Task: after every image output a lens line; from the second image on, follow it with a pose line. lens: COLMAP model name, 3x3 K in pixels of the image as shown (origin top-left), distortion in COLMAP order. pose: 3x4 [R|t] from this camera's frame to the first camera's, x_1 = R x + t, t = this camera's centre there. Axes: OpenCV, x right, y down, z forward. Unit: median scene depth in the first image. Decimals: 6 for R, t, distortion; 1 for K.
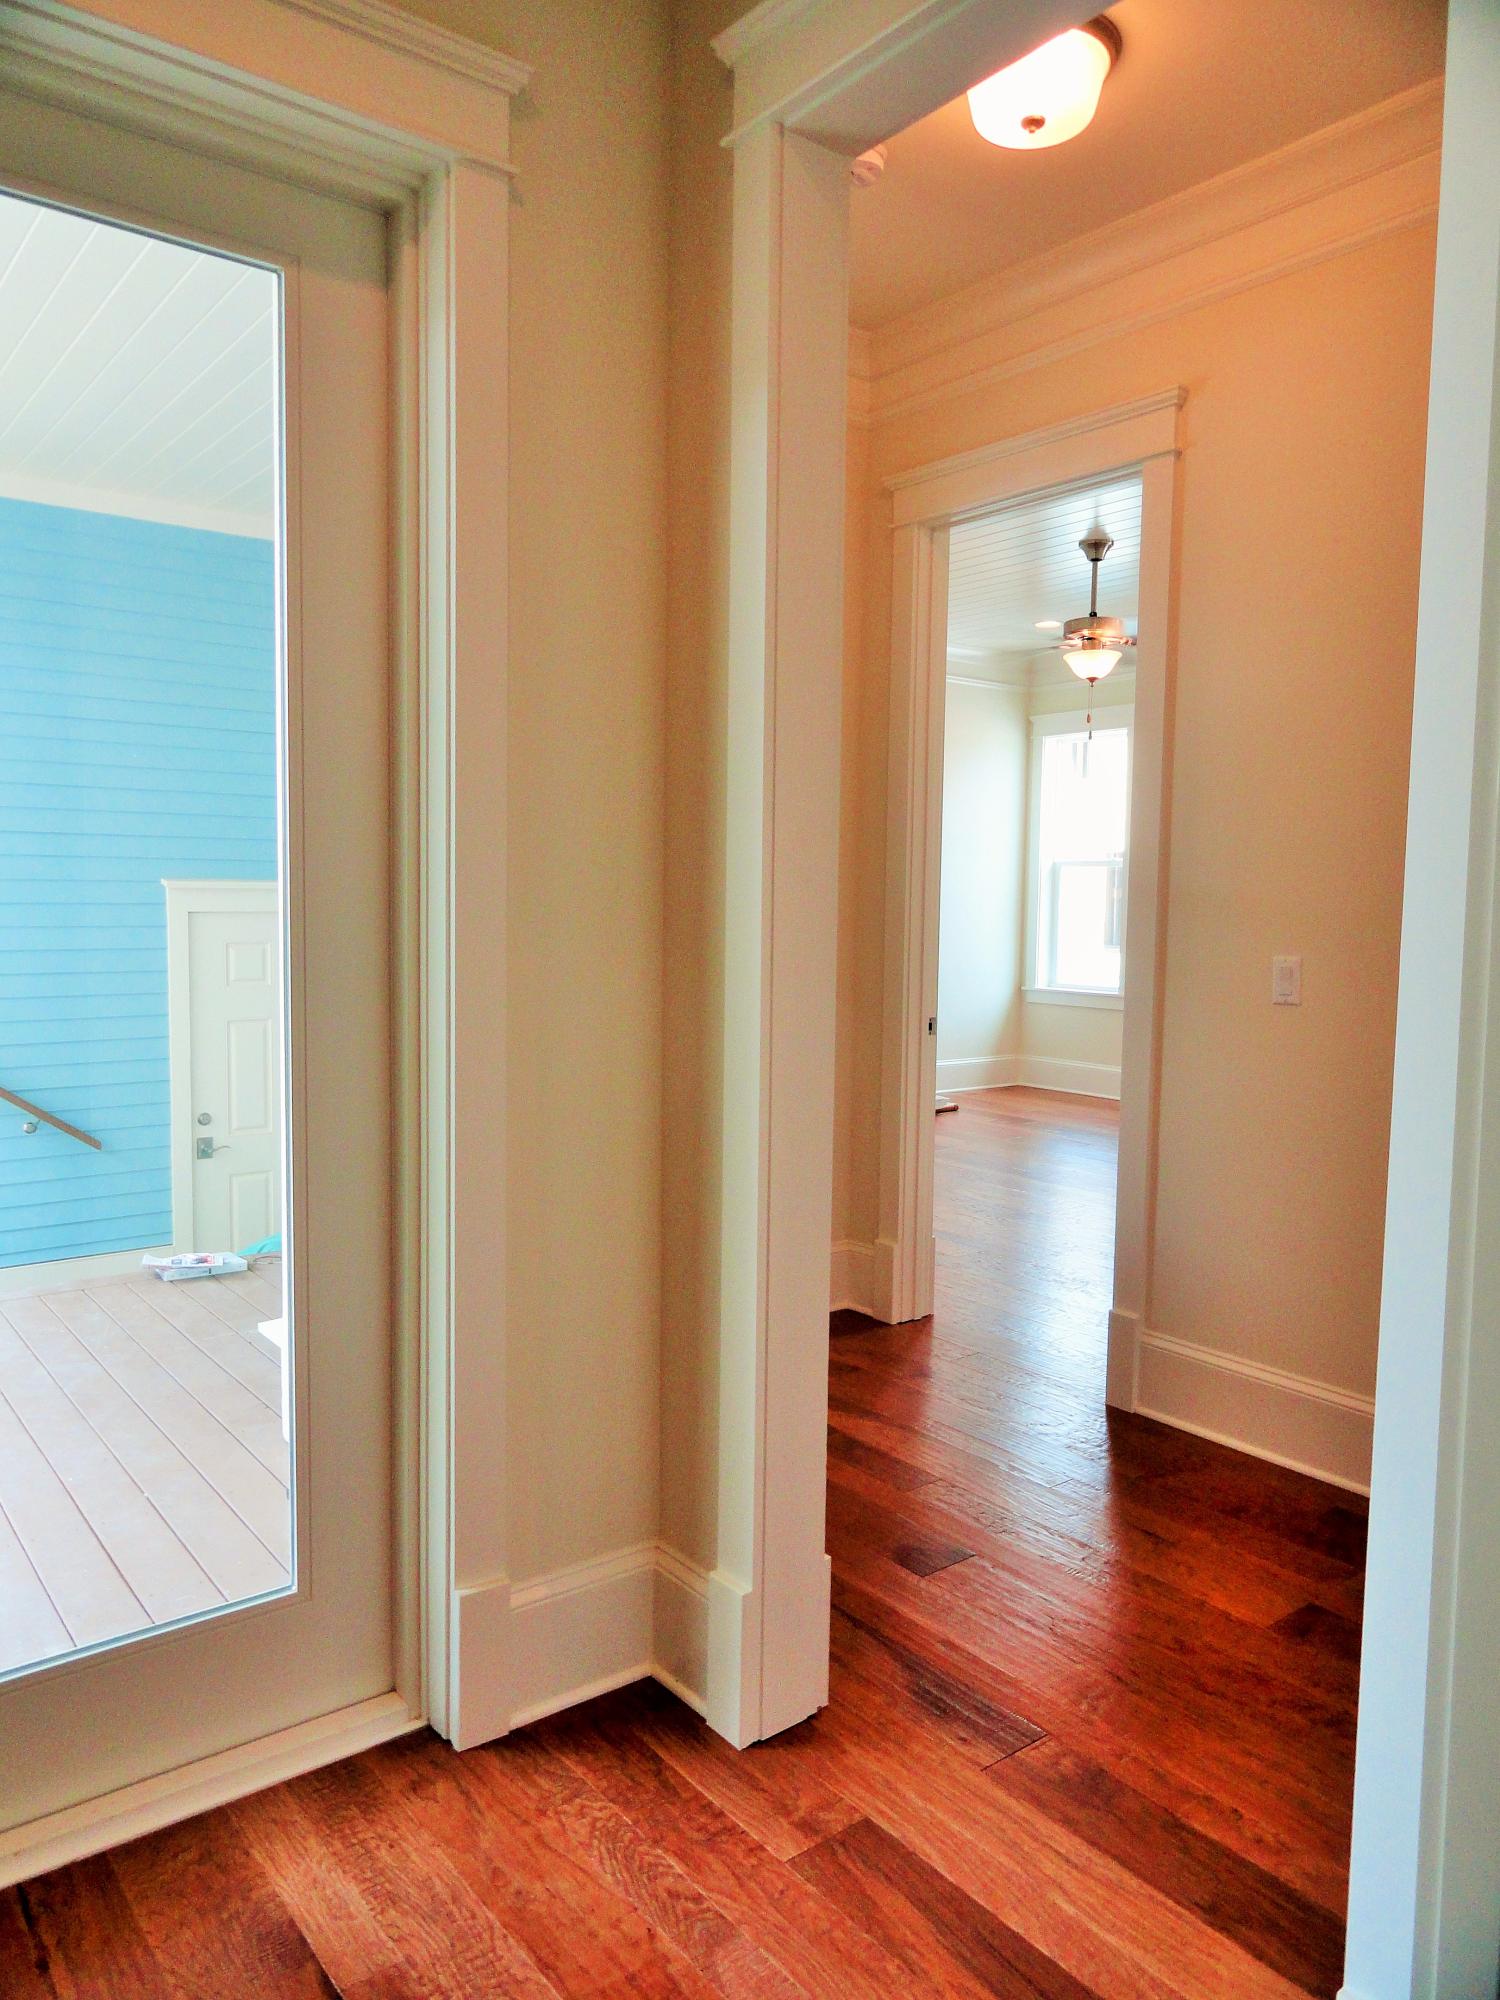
lens RADIAL K [[1392.4, 0, 745.8], [0, 1392.4, 997.1], [0, 0, 1]] dist [-0.005020, 0.005707]
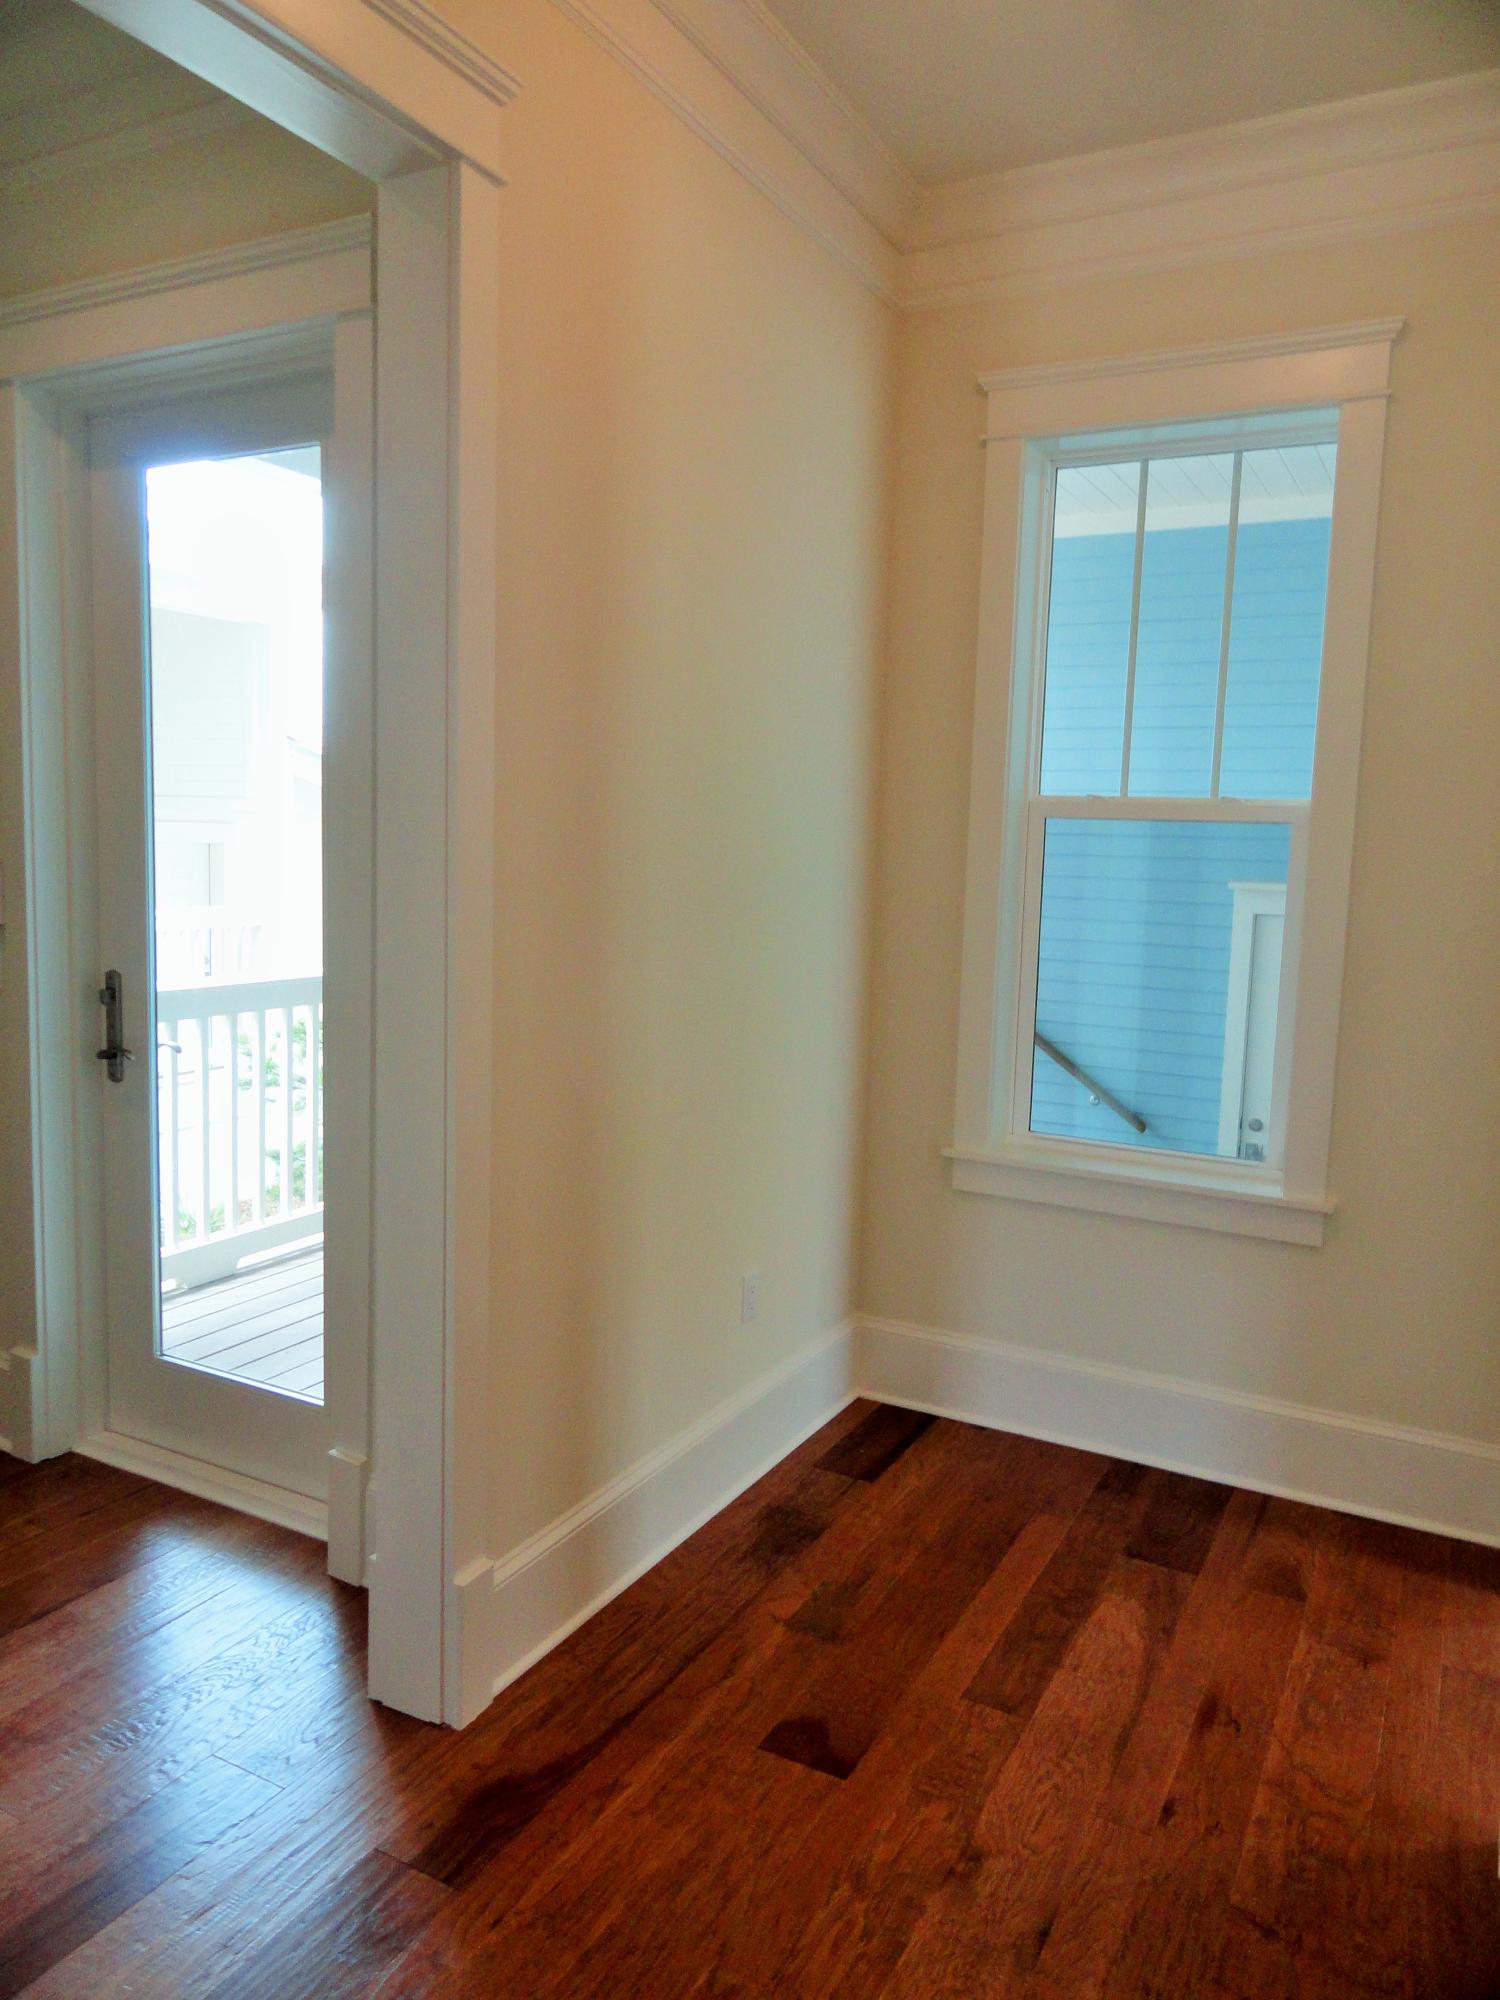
lens RADIAL K [[1392.4, 0, 745.9], [0, 1392.4, 1001.2], [0, 0, 1]] dist [-0.005020, 0.005707]
pose [[0.402939, 0.096893, -0.910084, 0.364365], [-0.087584, 0.993899, 0.067039, -0.034958], [0.911027, 0.052696, 0.408966, 0.271945]]
